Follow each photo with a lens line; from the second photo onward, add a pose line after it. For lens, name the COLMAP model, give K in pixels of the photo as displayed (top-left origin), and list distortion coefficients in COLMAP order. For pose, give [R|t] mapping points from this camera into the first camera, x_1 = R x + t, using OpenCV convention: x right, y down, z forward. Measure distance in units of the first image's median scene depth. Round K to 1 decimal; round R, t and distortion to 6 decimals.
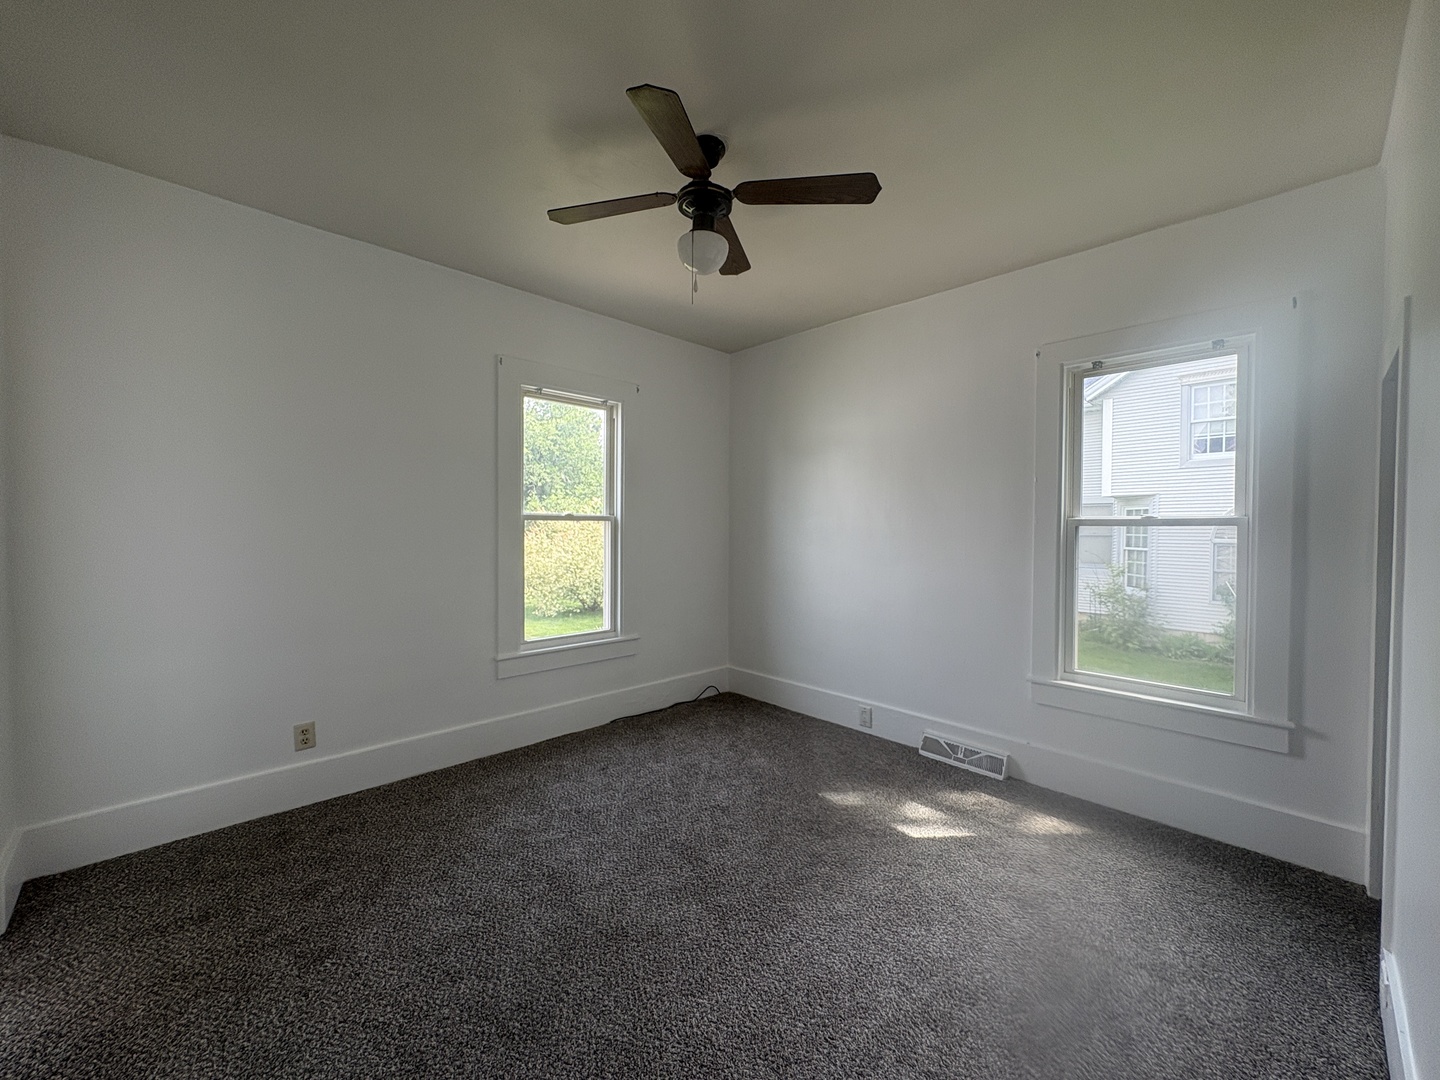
lens RADIAL K [[575.2, 0, 719.3], [0, 575.2, 535.0], [0, 0, 1]] dist [0.001505, -0.000143]
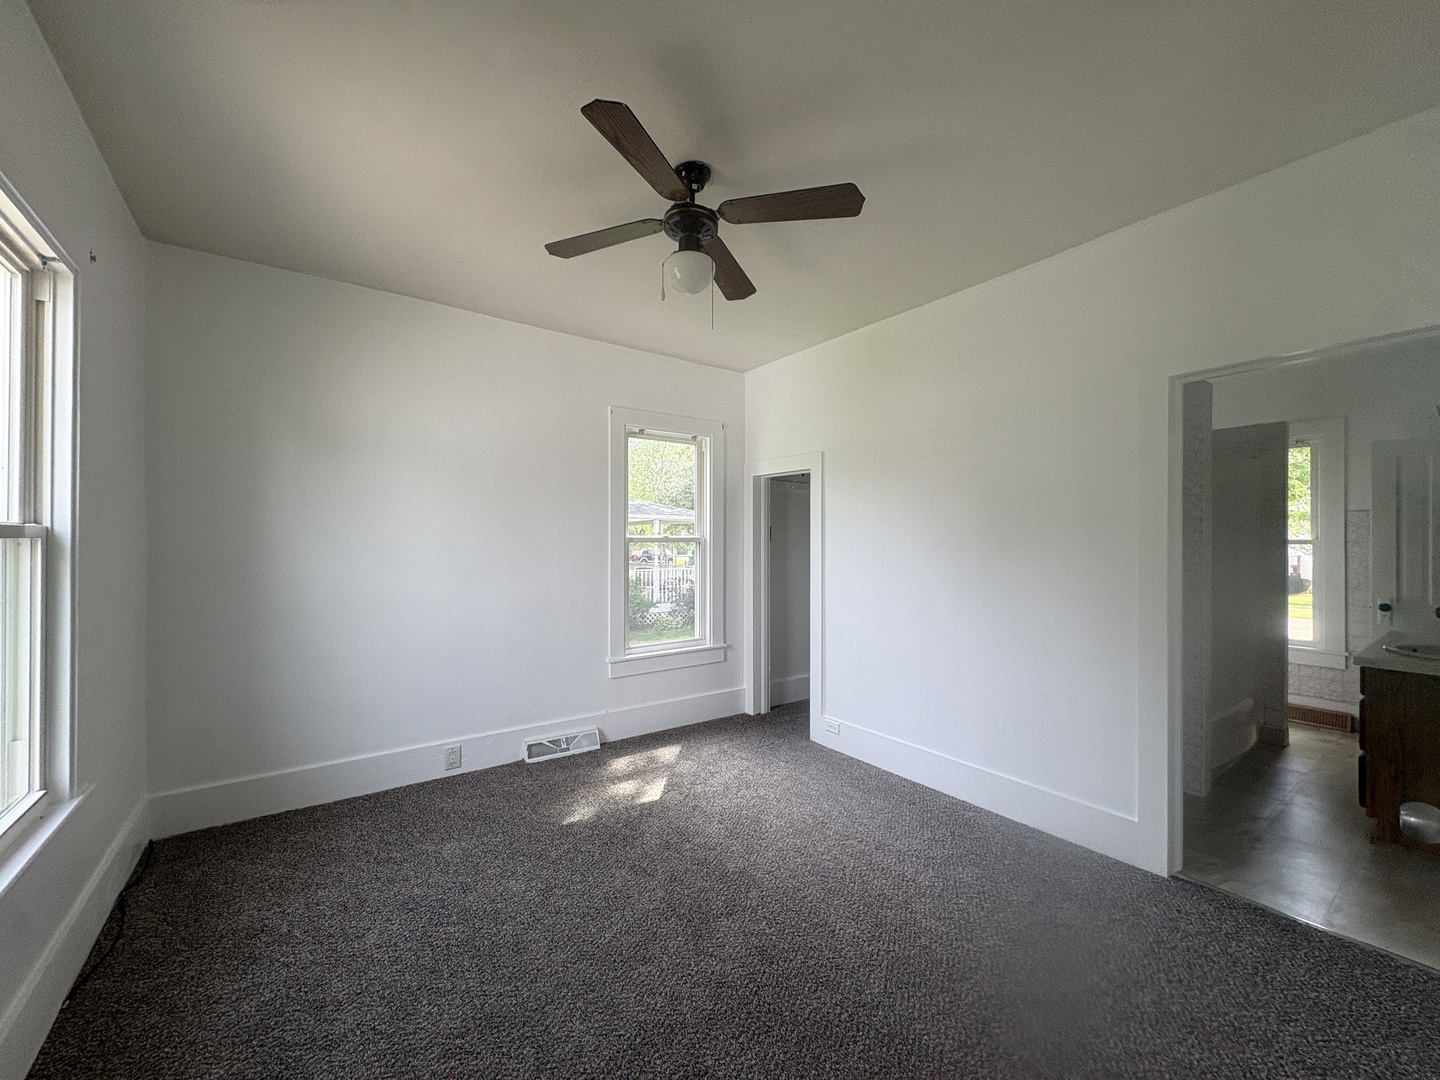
lens RADIAL K [[575.2, 0, 721.5], [0, 575.2, 536.7], [0, 0, 1]] dist [0.001505, -0.000143]
pose [[0.135707, 0.000024, 0.990749, -0.679422], [0.011814, 0.999929, -0.001642, -0.023422], [-0.990679, 0.011927, 0.135697, 0.550401]]
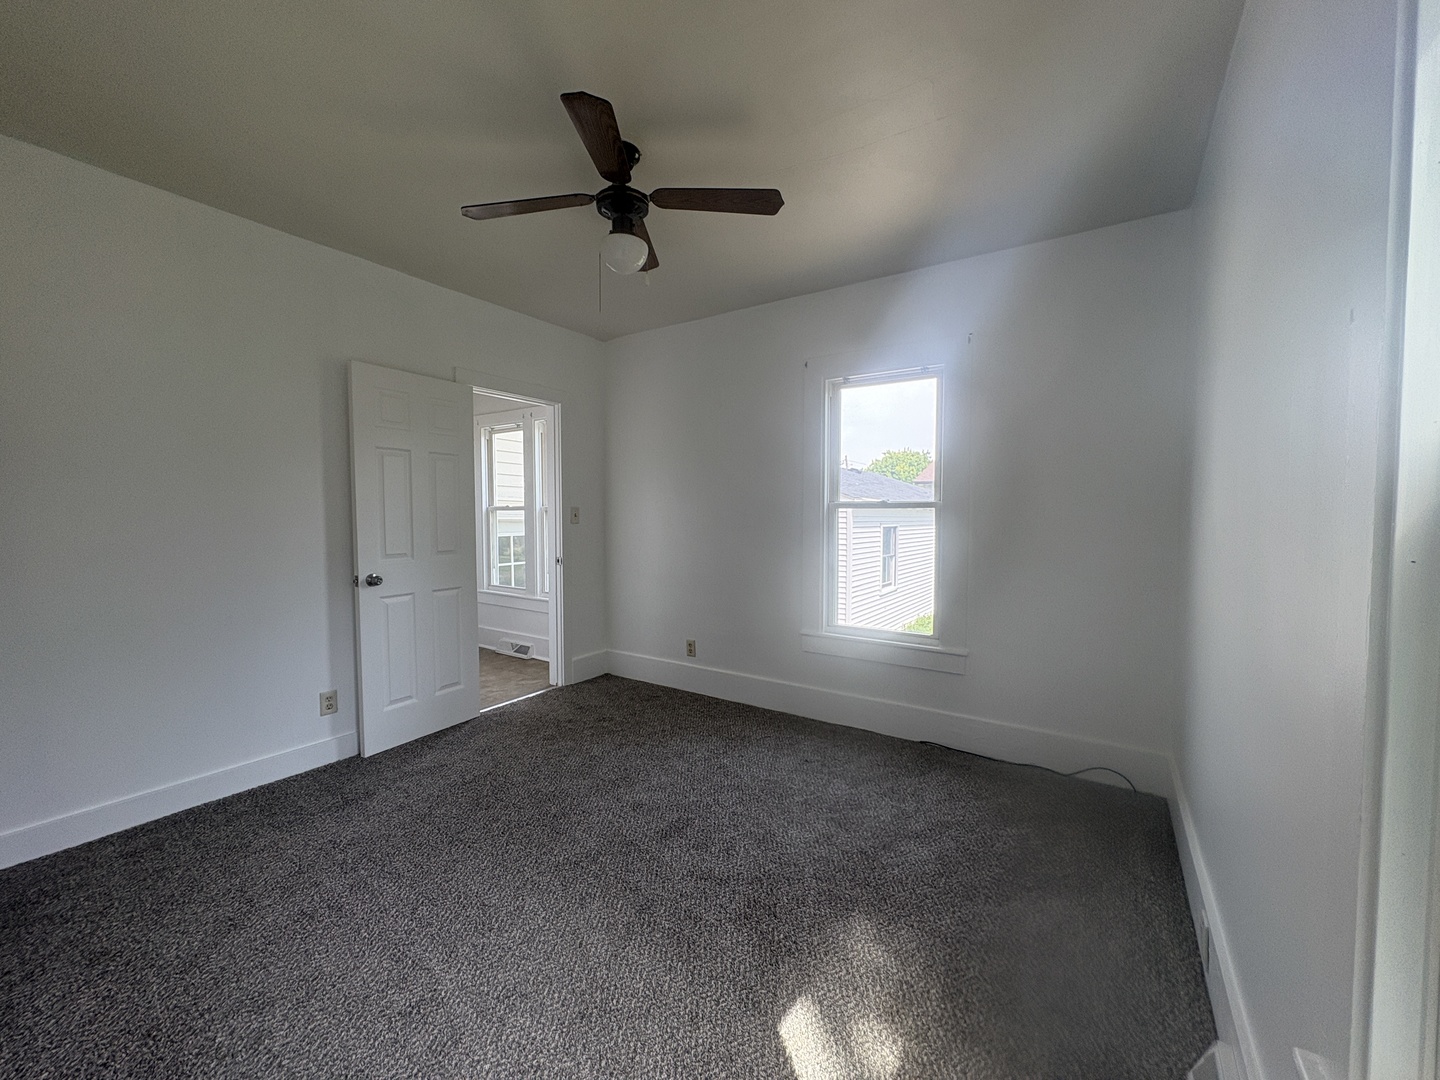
lens RADIAL K [[575.2, 0, 724.0], [0, 575.2, 541.1], [0, 0, 1]] dist [0.001505, -0.000143]
pose [[0.208956, 0.038251, -0.977177, 0.709905], [-0.016093, 0.999234, 0.035673, -0.001221], [0.977793, 0.008271, 0.209412, 0.646688]]
